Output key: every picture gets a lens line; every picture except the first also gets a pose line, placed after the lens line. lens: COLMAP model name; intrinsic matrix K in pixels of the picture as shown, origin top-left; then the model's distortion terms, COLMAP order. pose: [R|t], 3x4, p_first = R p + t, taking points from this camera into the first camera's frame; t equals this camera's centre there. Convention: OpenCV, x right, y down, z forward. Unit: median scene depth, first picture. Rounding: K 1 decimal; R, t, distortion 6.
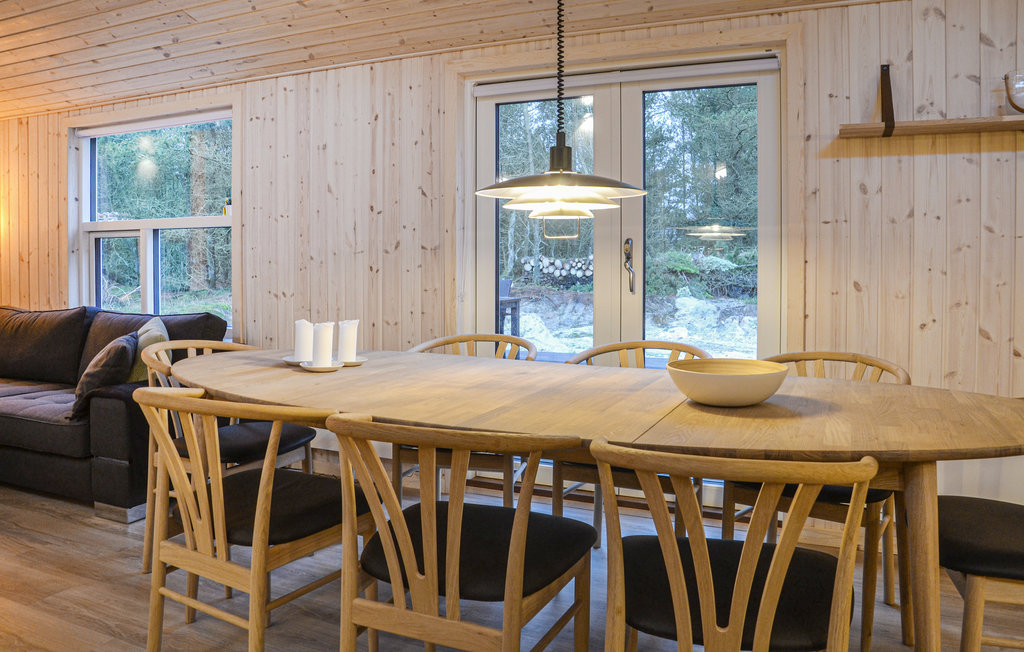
lens RADIAL K [[769.5, 0, 458.4], [0, 769.5, 269.2], [0, 0, 1]] dist [-0.045970, 0.032561]
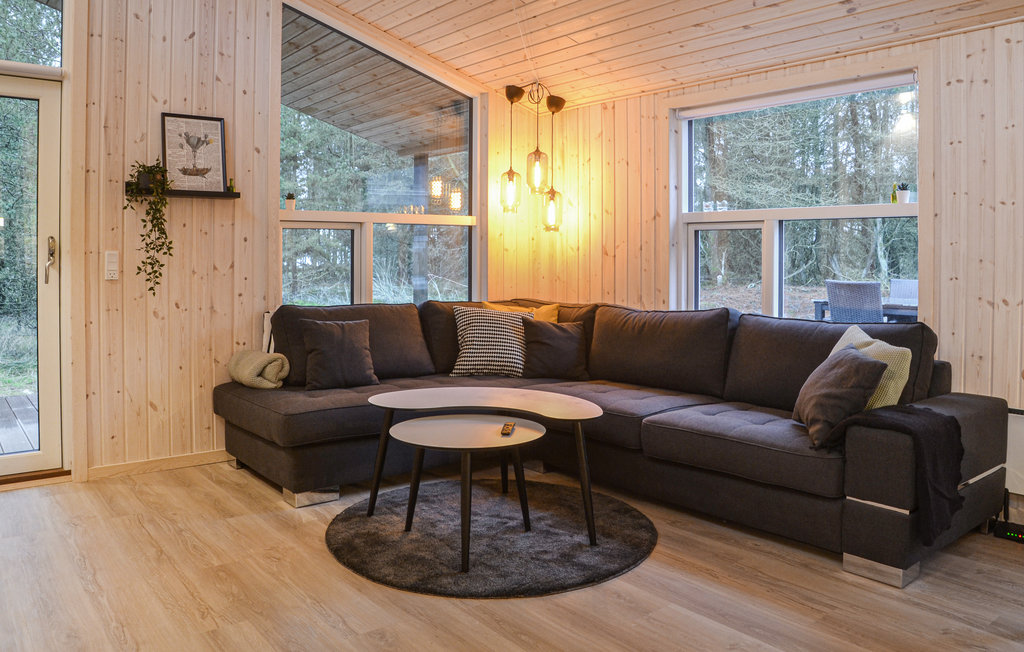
lens RADIAL K [[780.9, 0, 516.6], [0, 780.9, 268.9], [0, 0, 1]] dist [-0.055477, 0.014745]
pose [[0.924311, 0.019975, -0.381116, -0.370054], [-0.018349, 0.999800, 0.007899, 0.001453], [0.381198, -0.000308, 0.924493, 0.080818]]
